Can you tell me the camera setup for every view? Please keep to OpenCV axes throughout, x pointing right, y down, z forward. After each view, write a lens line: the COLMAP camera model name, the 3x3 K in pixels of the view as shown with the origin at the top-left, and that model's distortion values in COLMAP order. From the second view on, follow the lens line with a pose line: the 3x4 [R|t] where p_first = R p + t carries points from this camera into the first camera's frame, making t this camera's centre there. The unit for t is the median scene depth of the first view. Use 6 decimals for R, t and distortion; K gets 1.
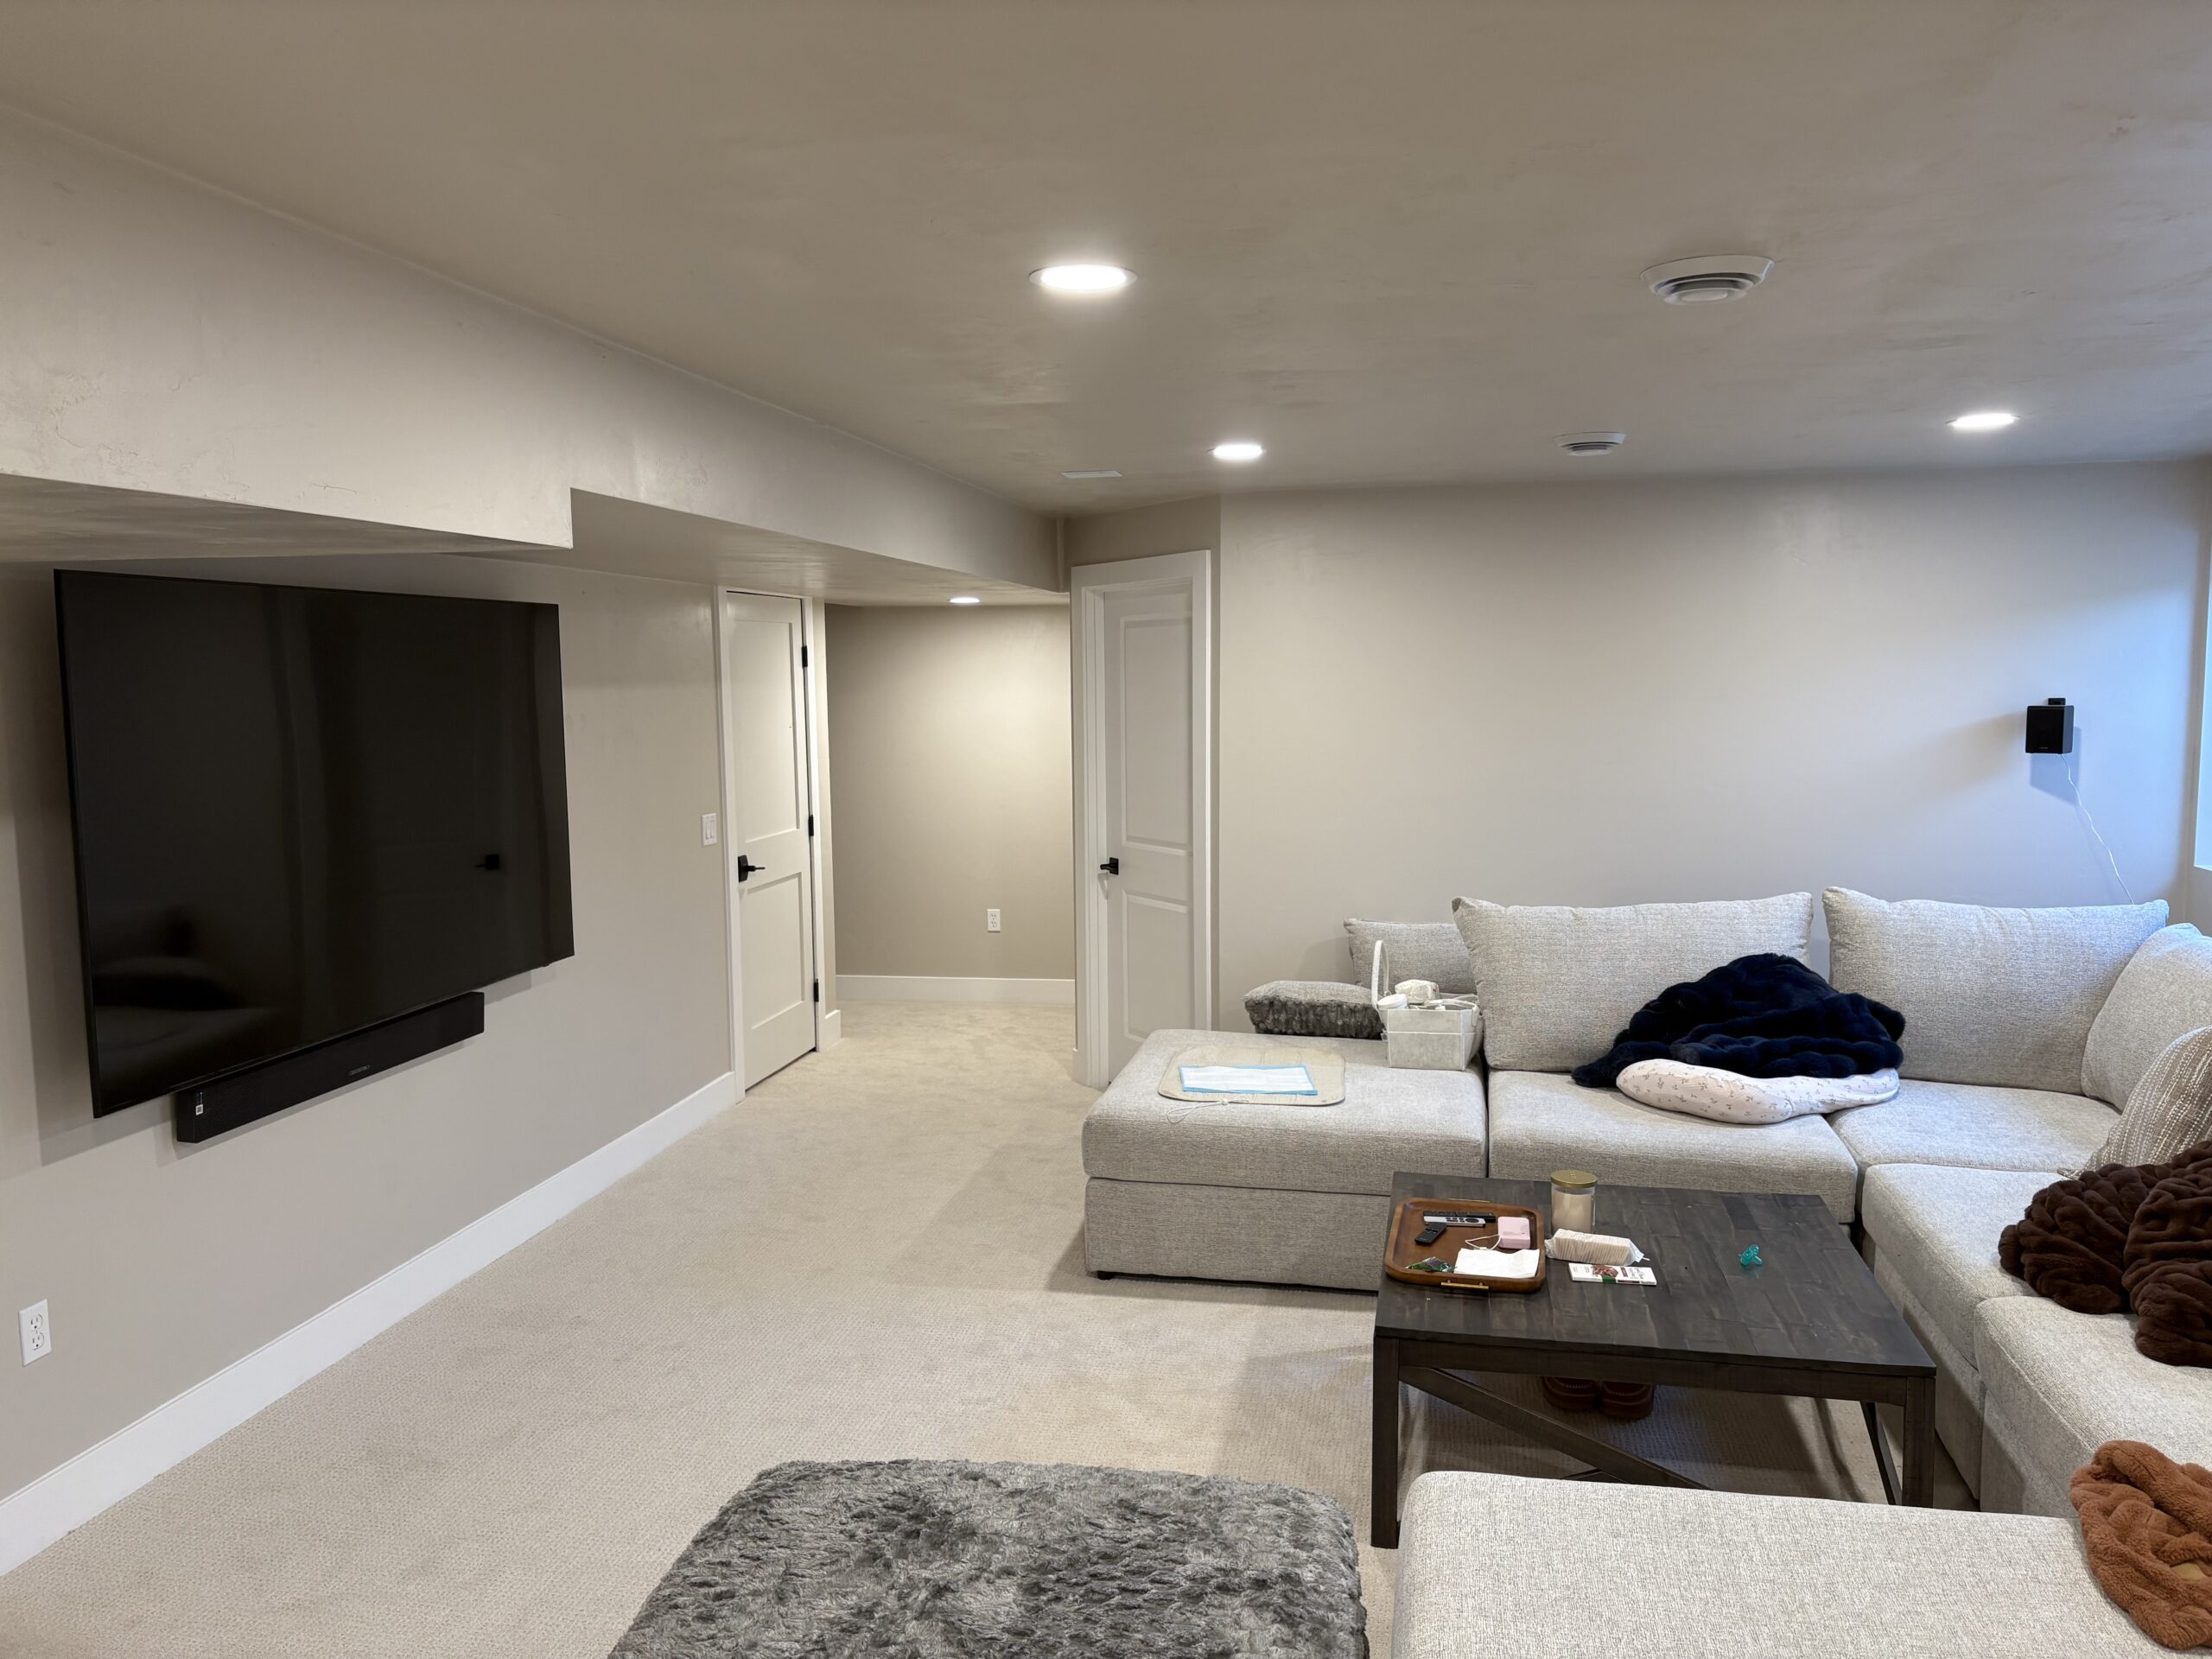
lens RADIAL K [[1663.9, 0, 1106.0], [0, 1663.9, 829.5], [0, 0, 1]] dist [0.041705, -0.057089]
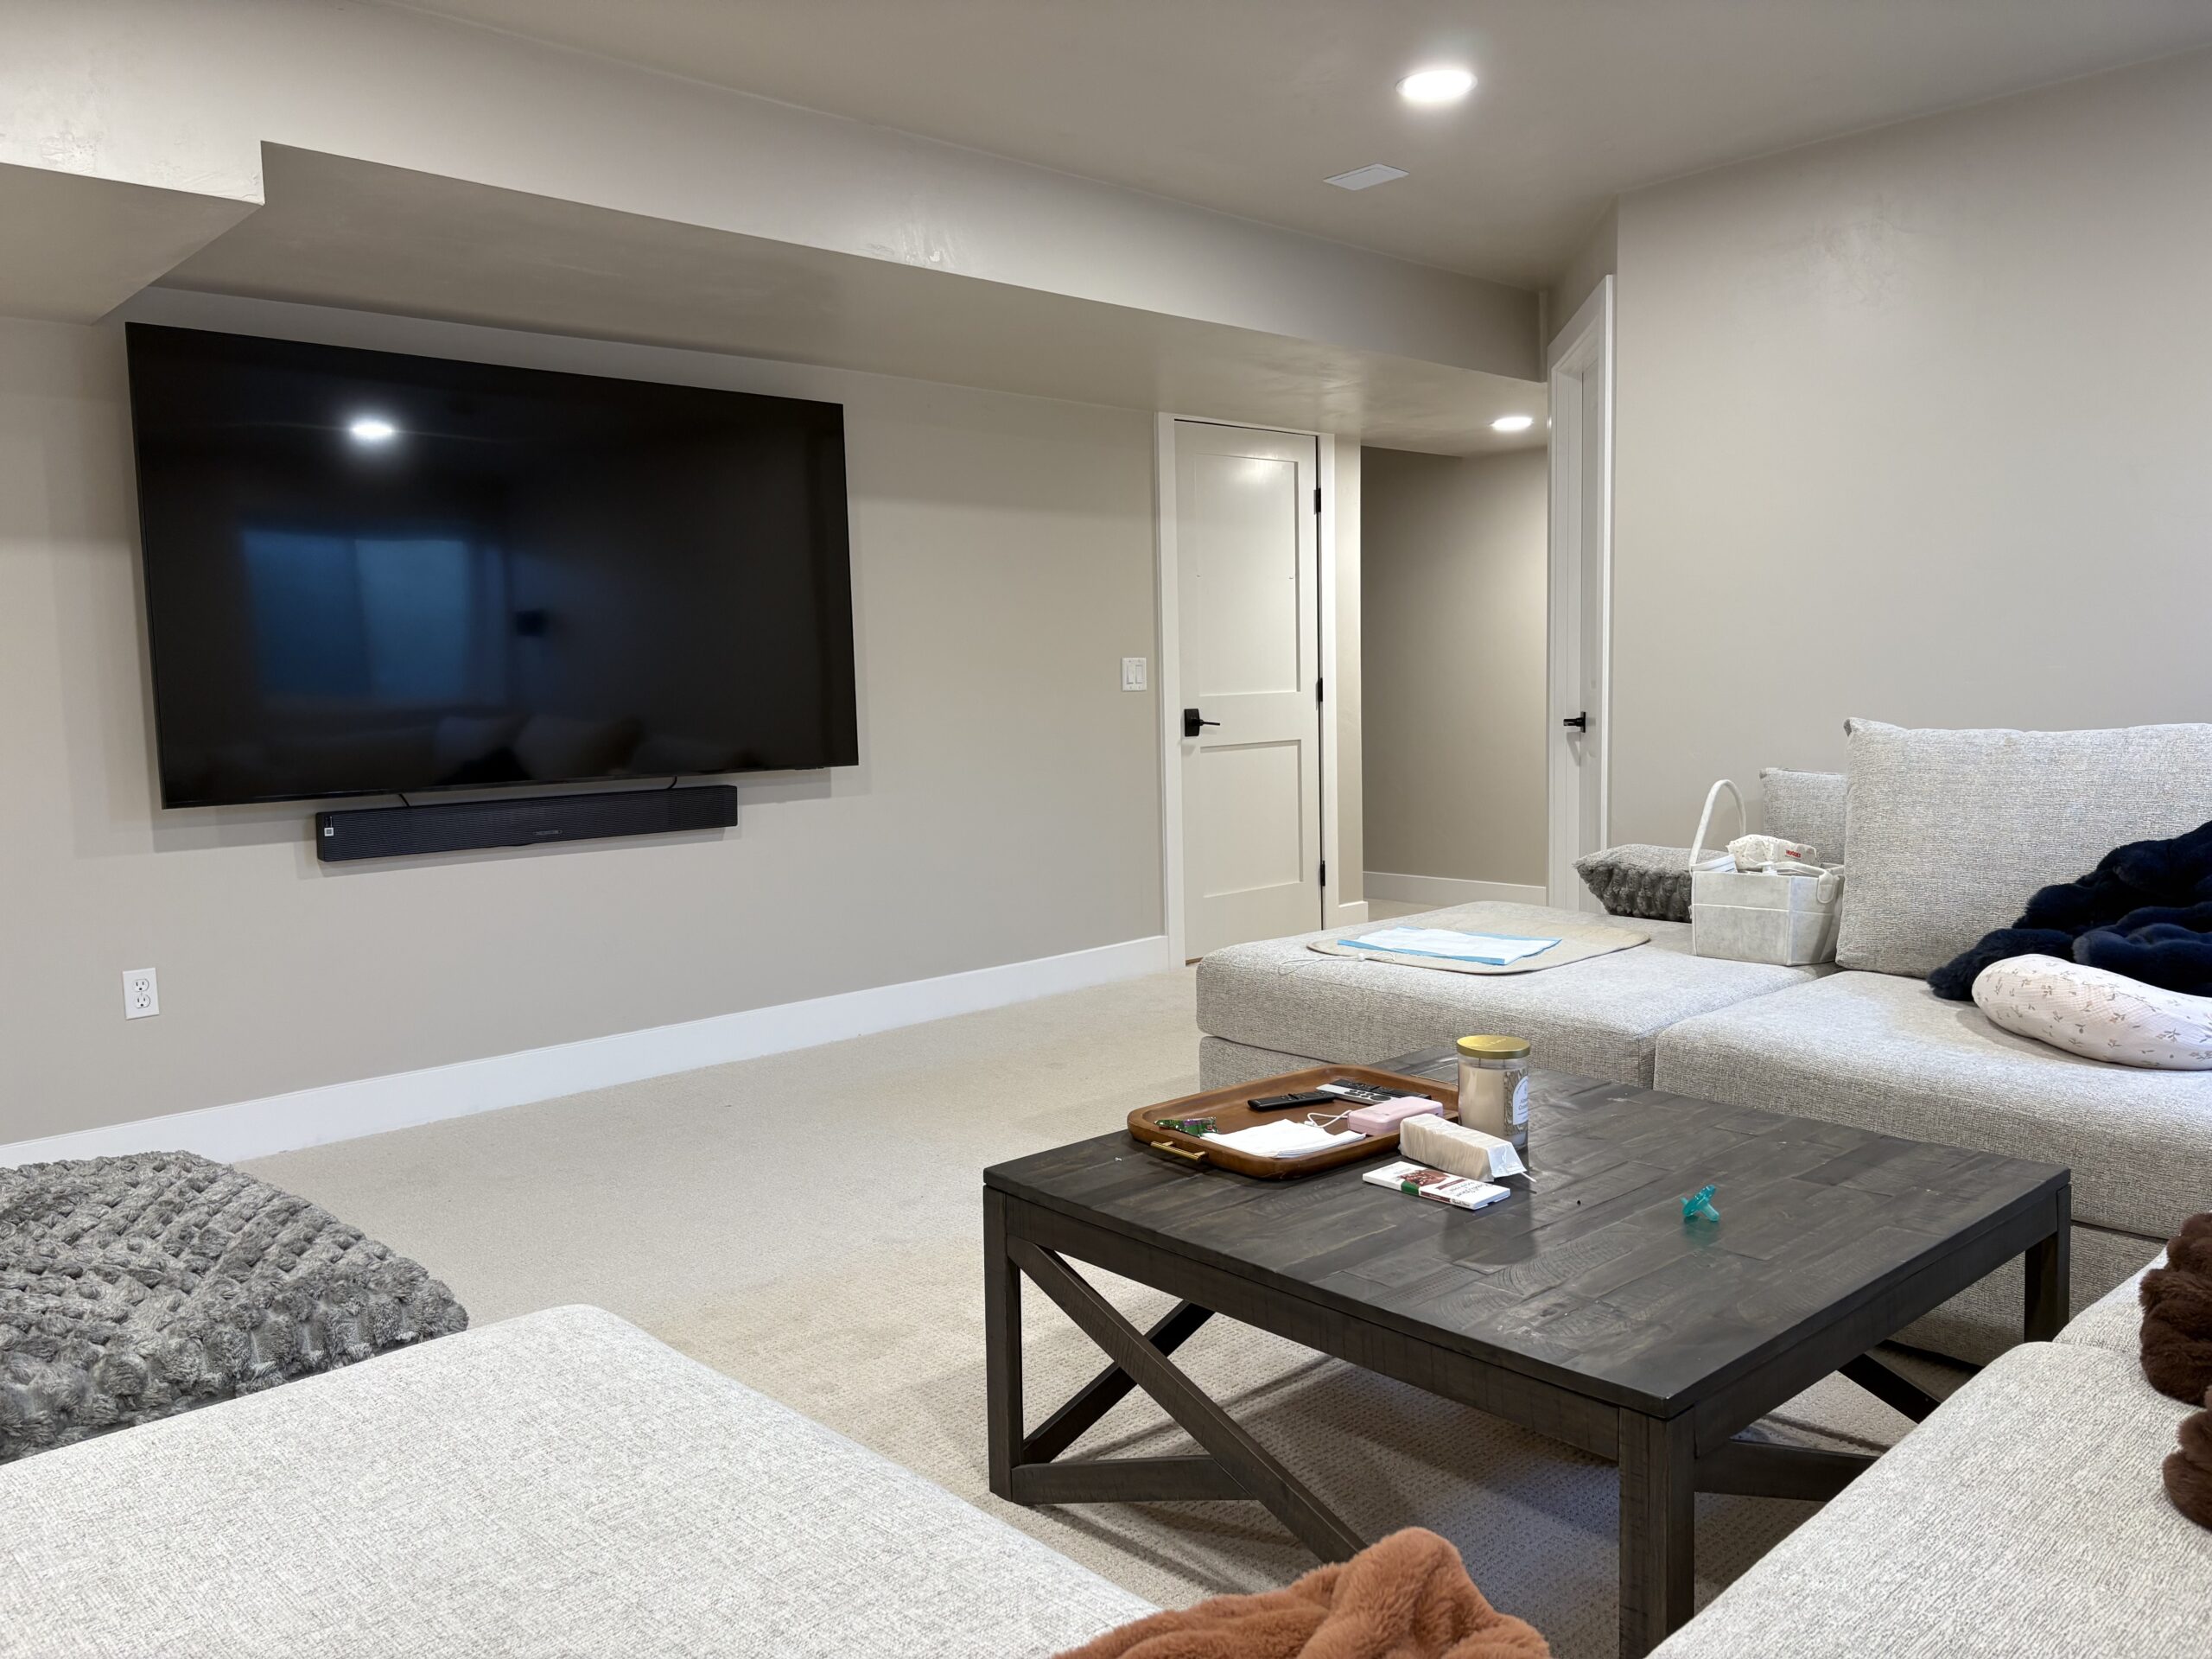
lens RADIAL K [[1663.9, 0, 1106.0], [0, 1663.9, 829.5], [0, 0, 1]] dist [0.041705, -0.057089]
pose [[0.807375, 0.046327, -0.588218, 0.407871], [-0.043408, 0.998875, 0.019088, 0.094417], [0.588440, 0.010122, 0.808477, 0.315801]]
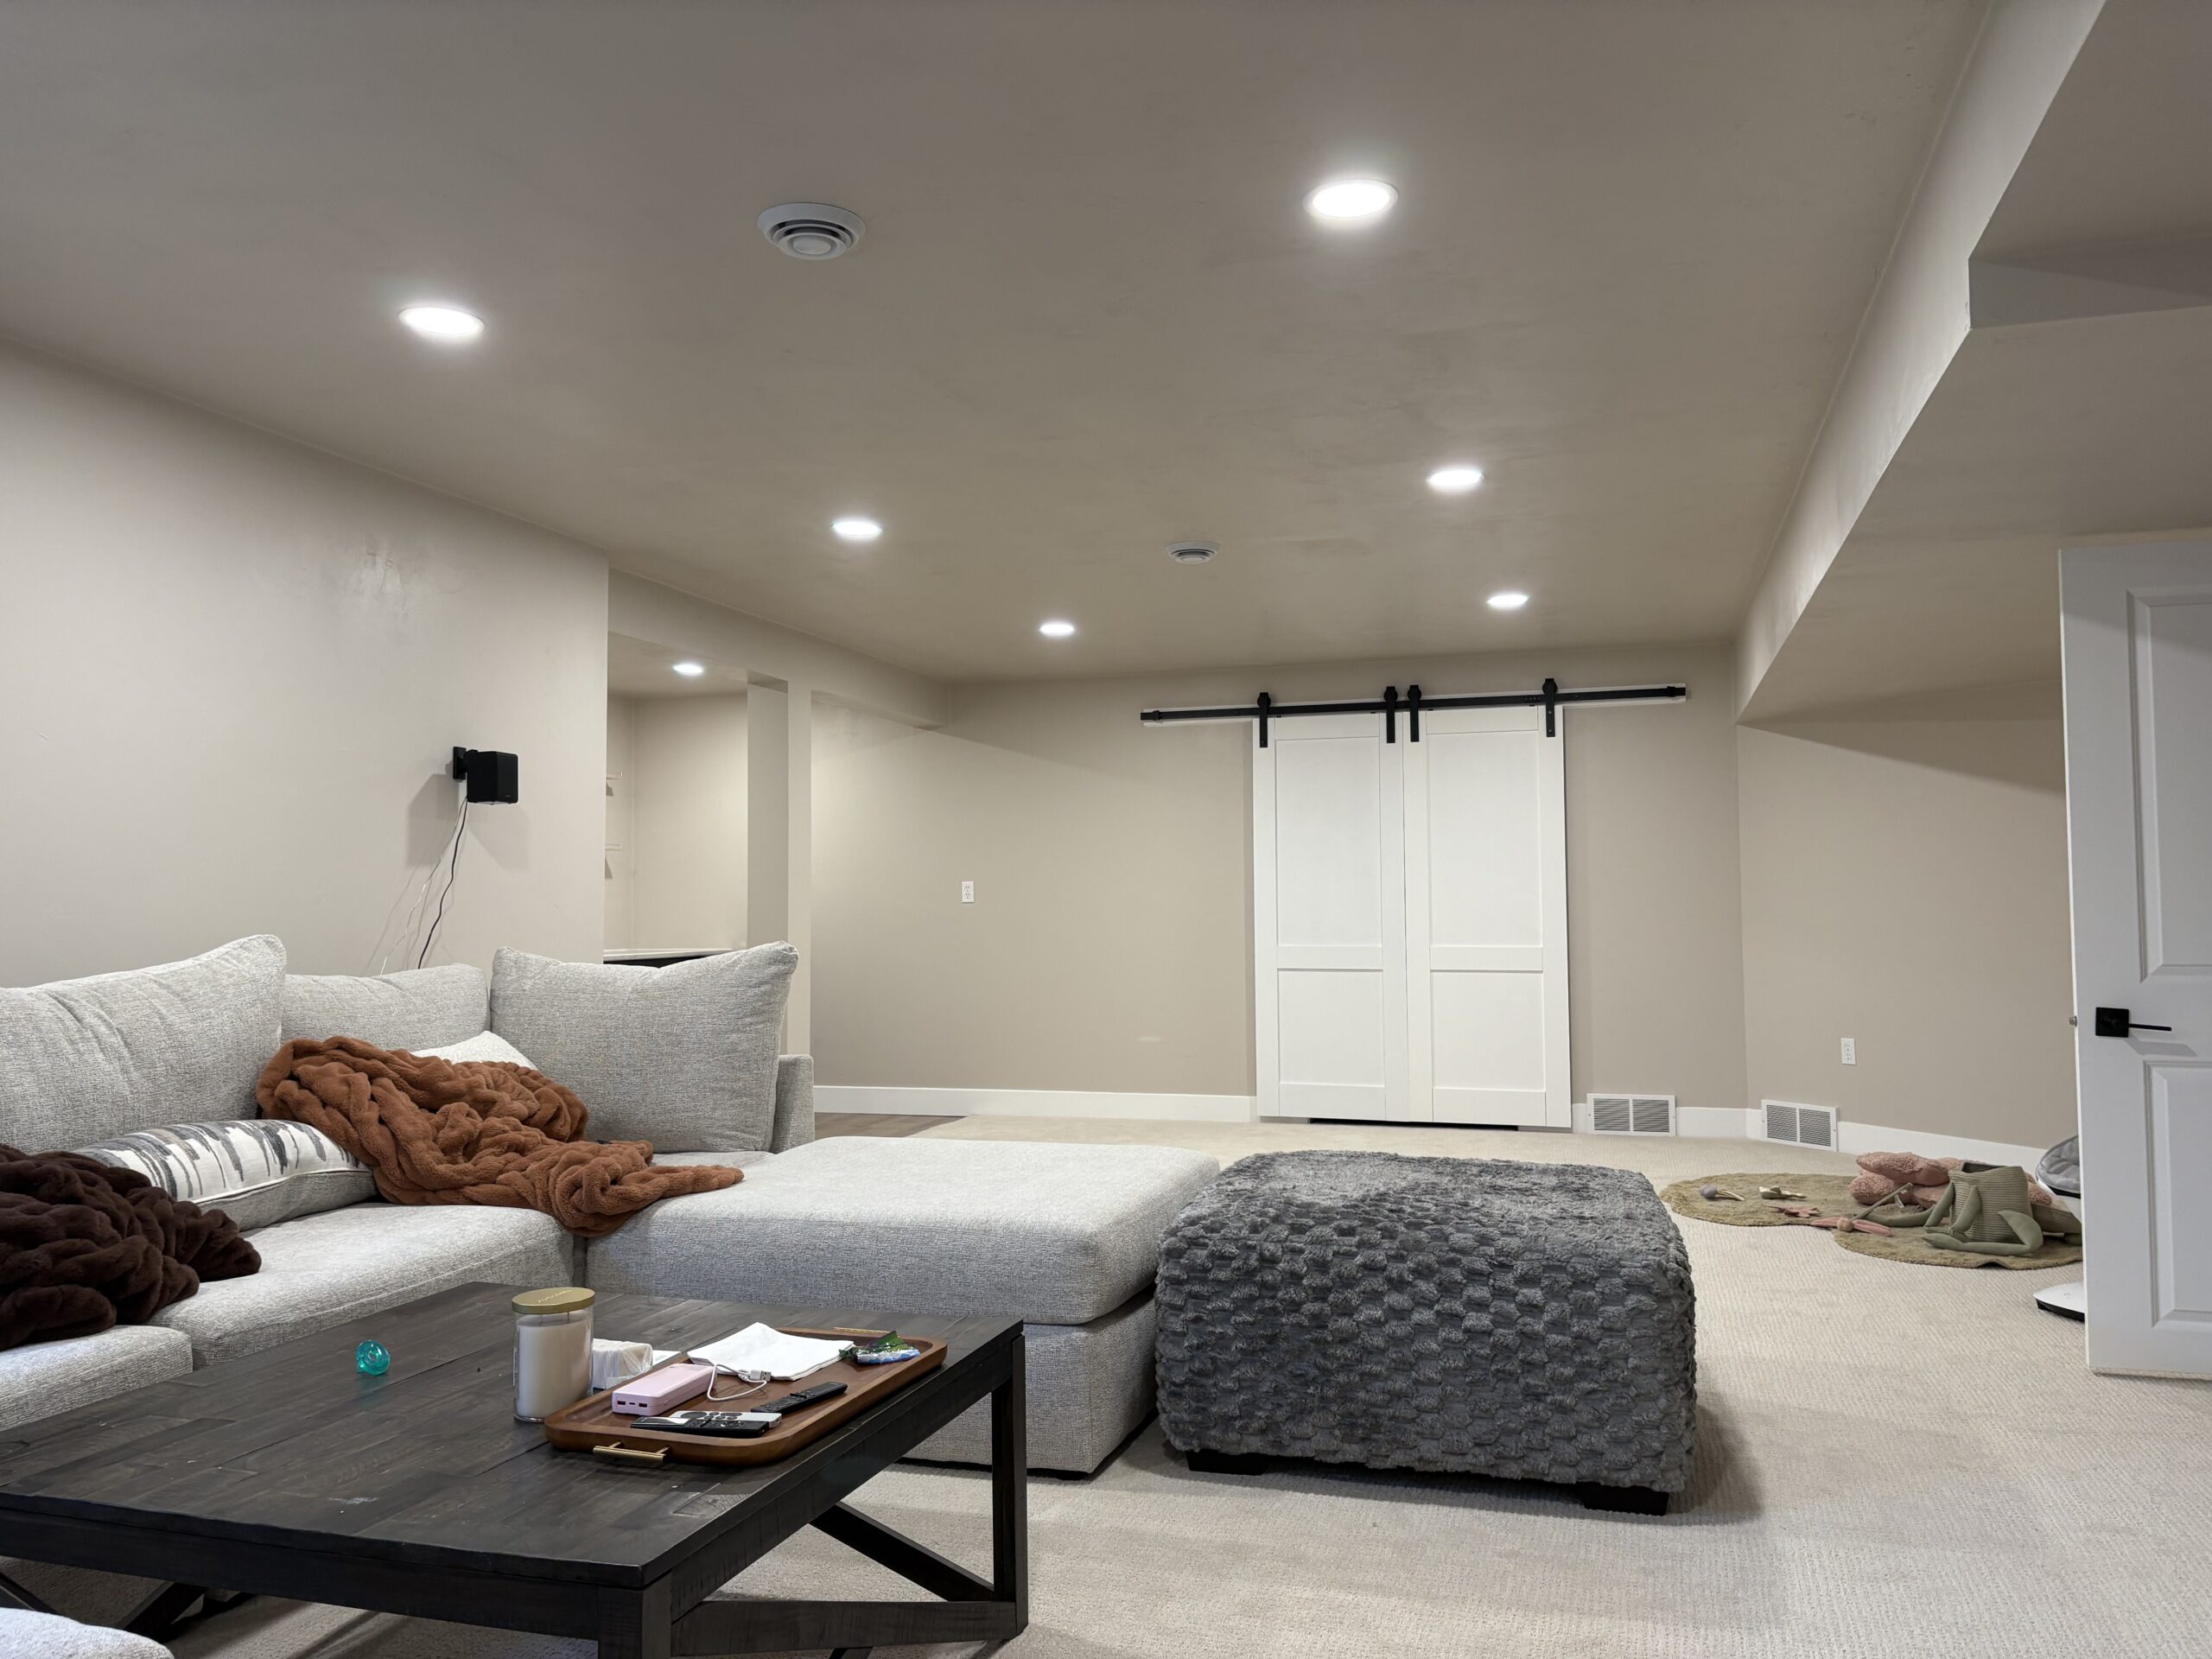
lens RADIAL K [[1673.2, 0, 1106.0], [0, 1673.2, 829.5], [0, 0, 1]] dist [0.007935, -0.008211]
pose [[-0.993751, 0.023225, 0.109181, 0.018523], [0.028004, 0.998707, 0.042437, 0.021589], [-0.108054, 0.045229, -0.993116, 1.194044]]
